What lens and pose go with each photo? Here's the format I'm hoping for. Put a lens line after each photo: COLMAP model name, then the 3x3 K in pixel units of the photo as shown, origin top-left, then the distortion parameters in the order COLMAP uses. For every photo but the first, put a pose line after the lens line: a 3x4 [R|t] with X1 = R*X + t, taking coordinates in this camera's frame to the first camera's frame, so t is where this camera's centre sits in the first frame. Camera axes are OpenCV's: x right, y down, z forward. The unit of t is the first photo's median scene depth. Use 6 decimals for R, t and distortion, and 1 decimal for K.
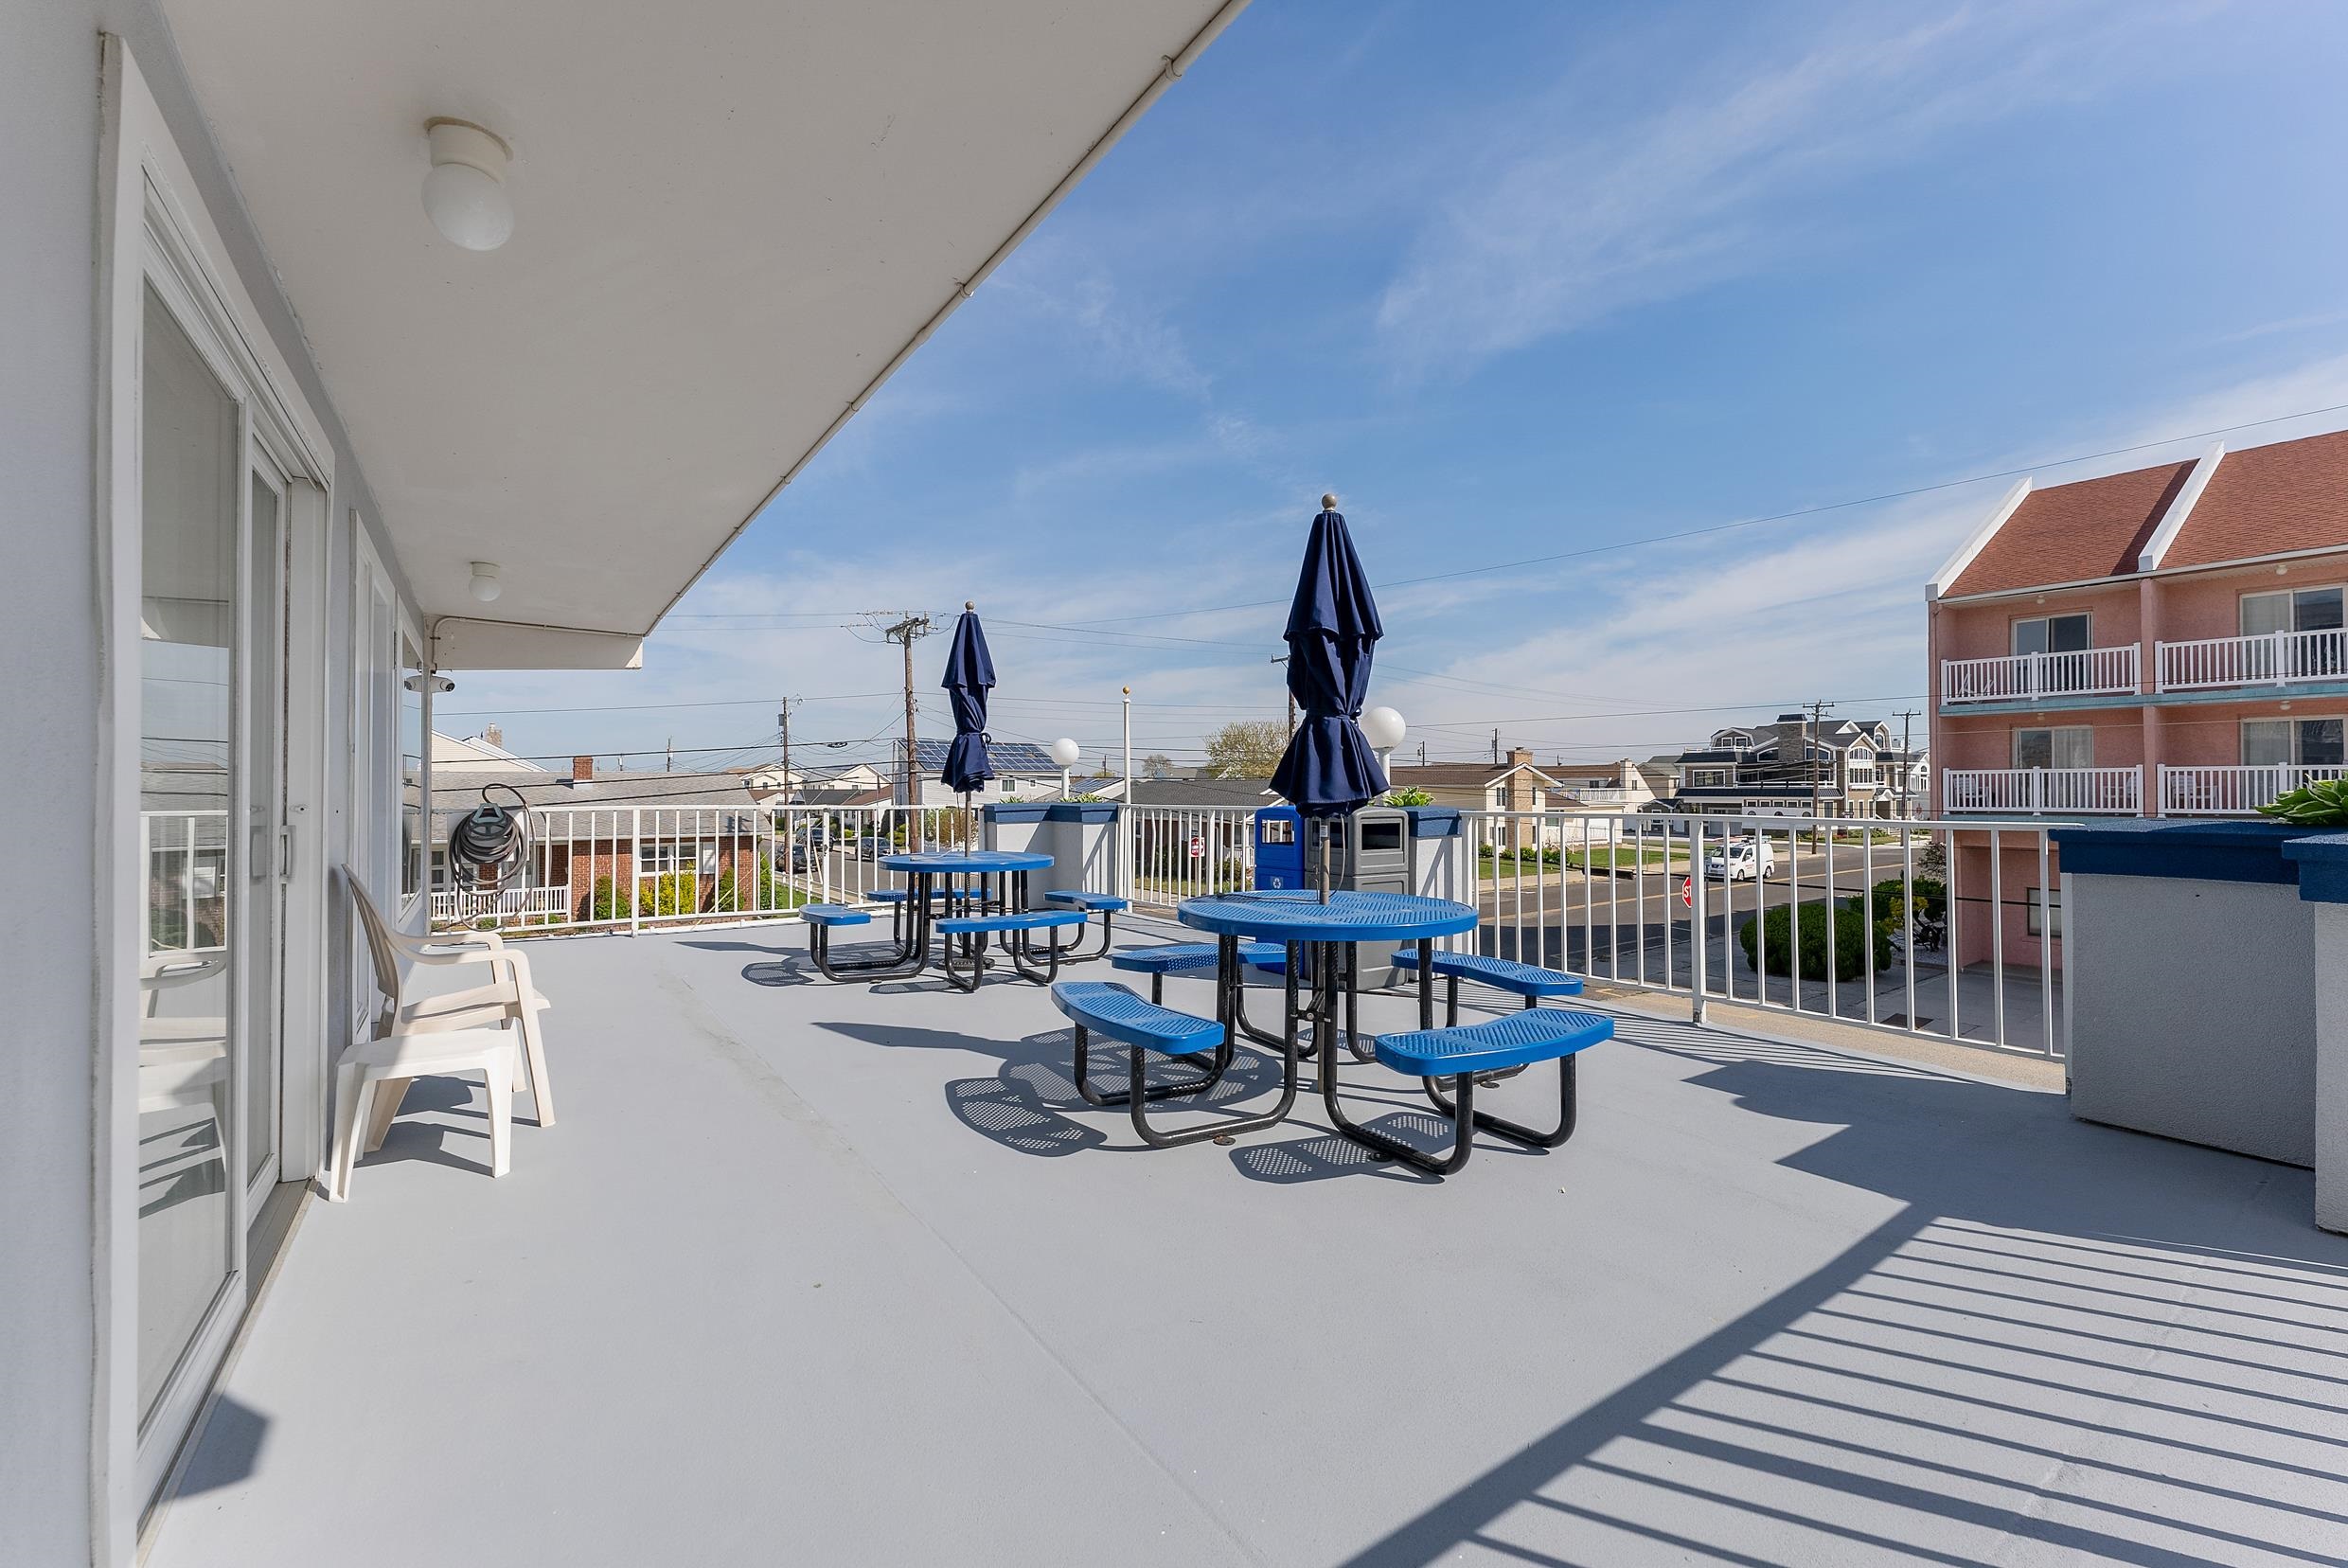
lens RADIAL K [[989.1, 0, 1200.9], [0, 989.1, 776.9], [0, 0, 1]] dist [-0.001000, 0.000099]
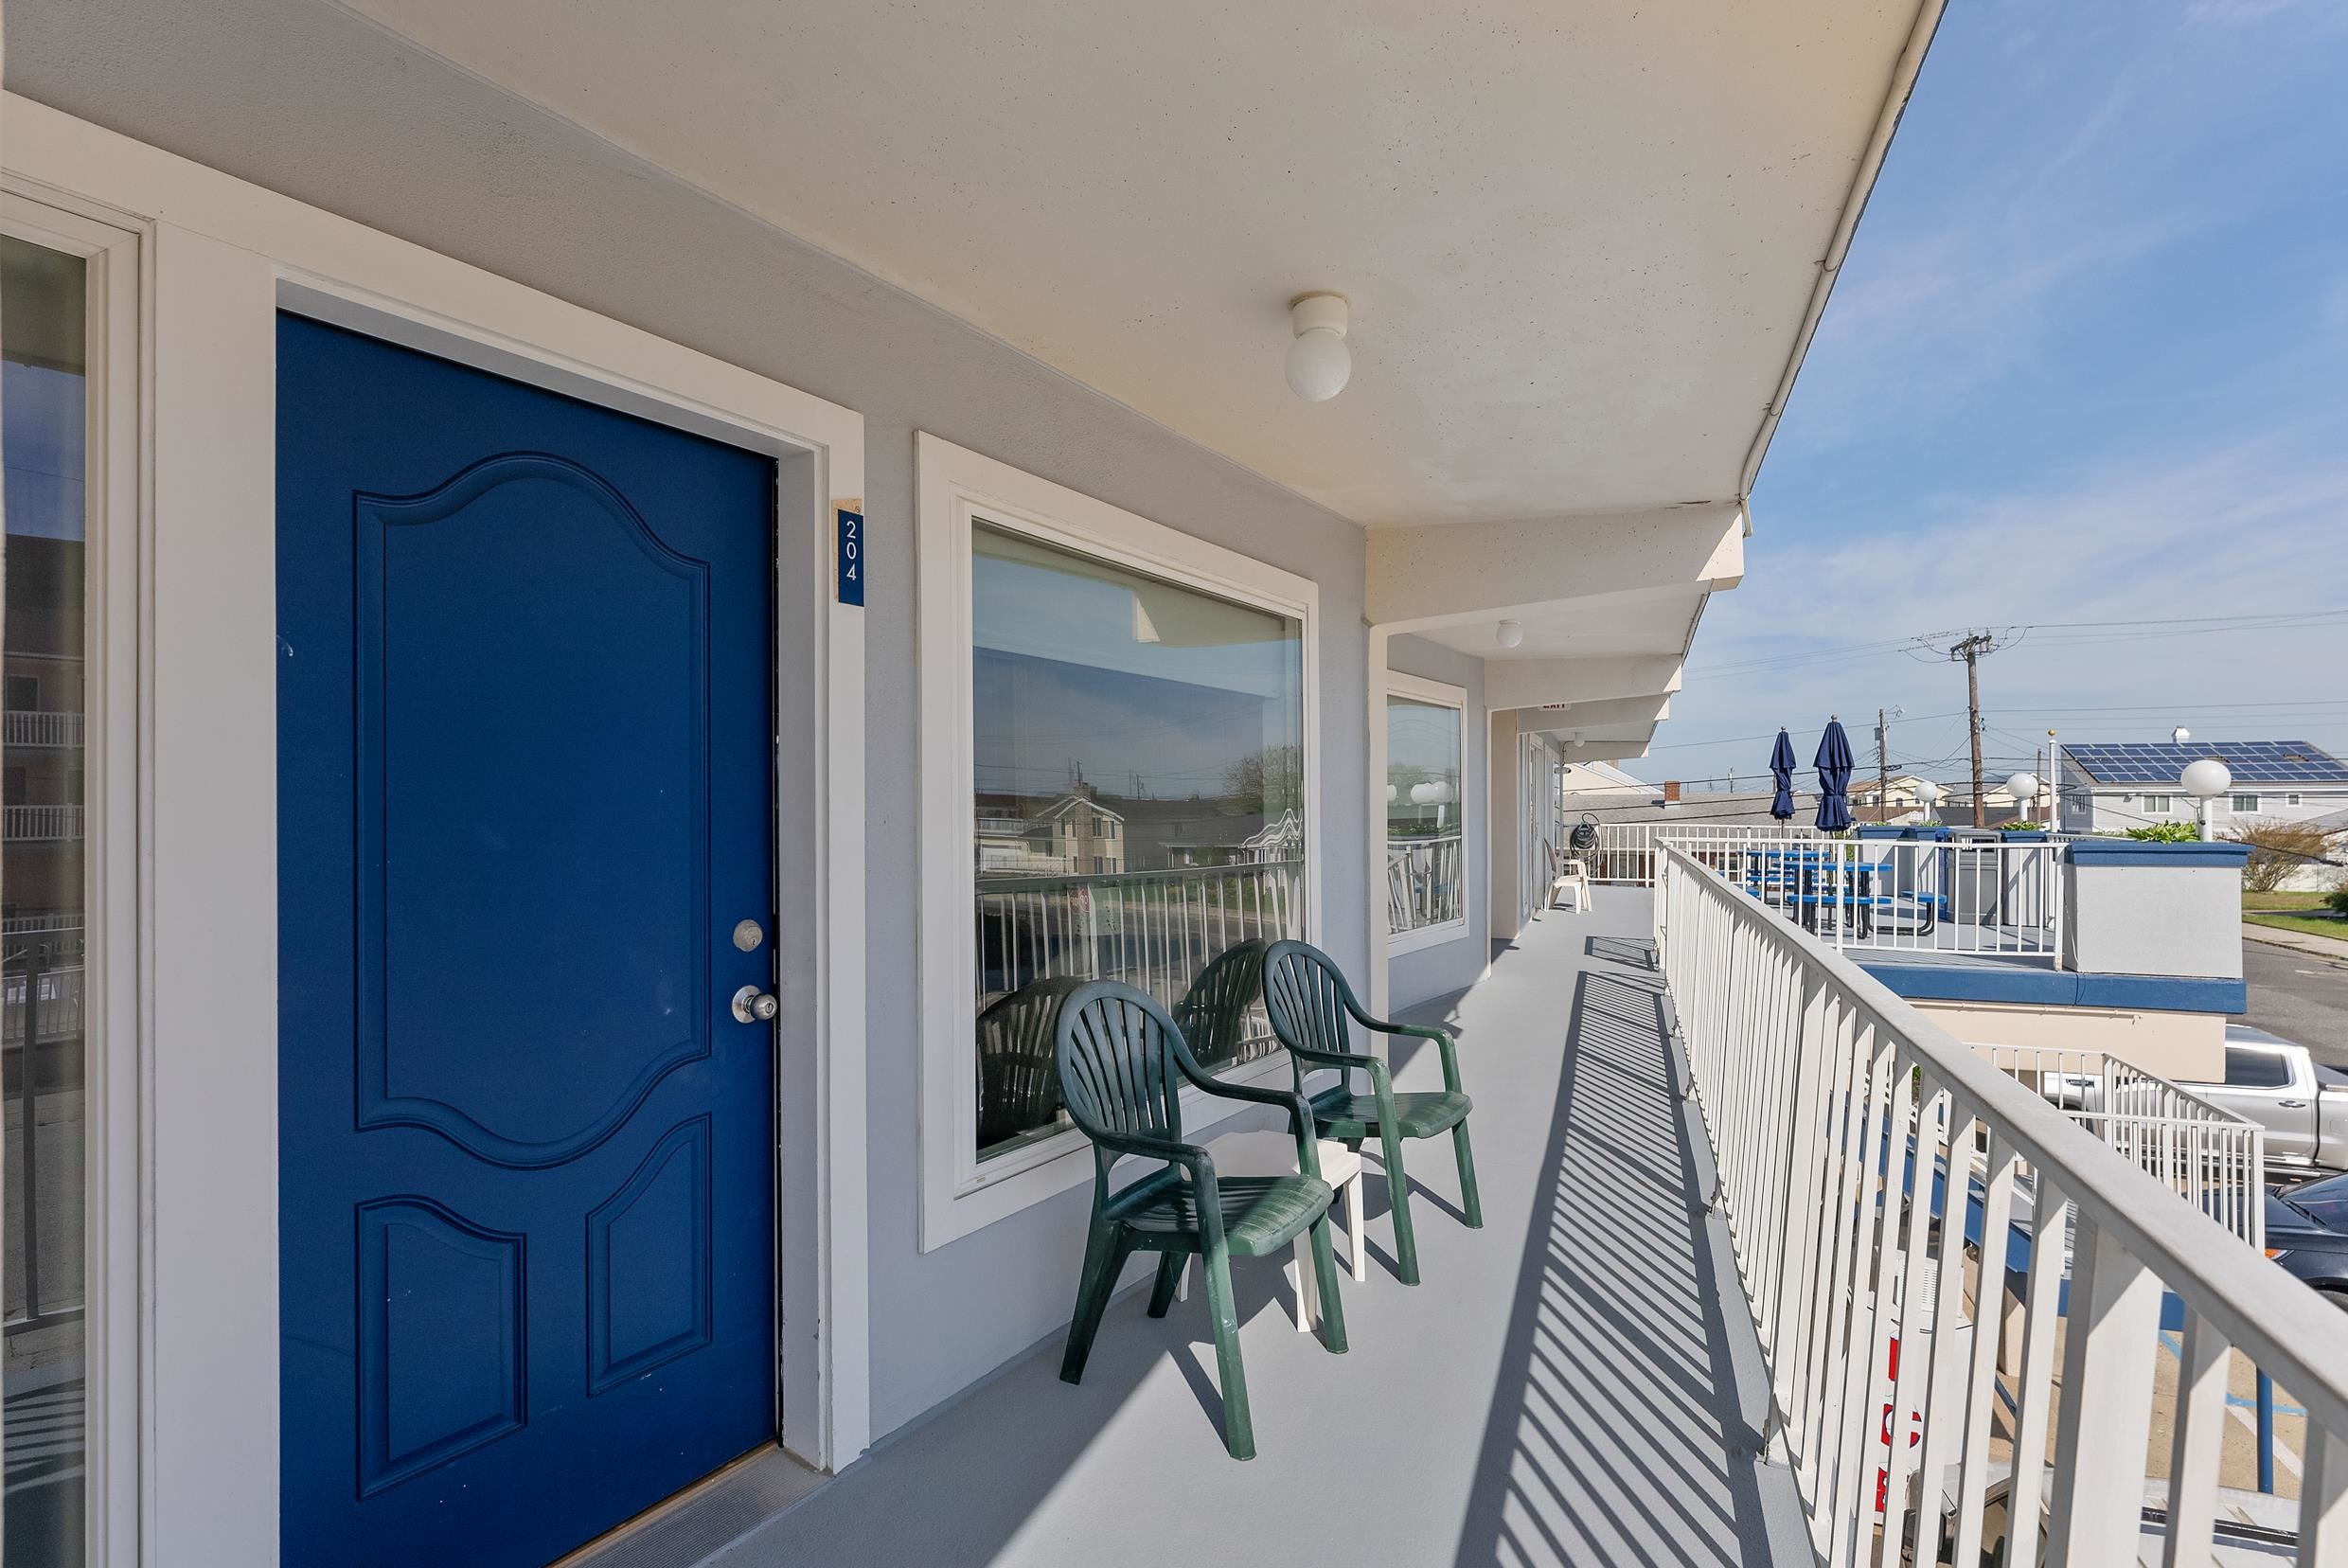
lens RADIAL K [[1150.1, 0, 1177.8], [0, 1150.1, 788.0], [0, 0, 1]] dist [0.002281, 0.001027]
pose [[0.551881, -0.011007, -0.833850, 0.214464], [0.008947, 0.999933, -0.007278, -0.009085], [0.833875, -0.003444, 0.551942, -0.273672]]
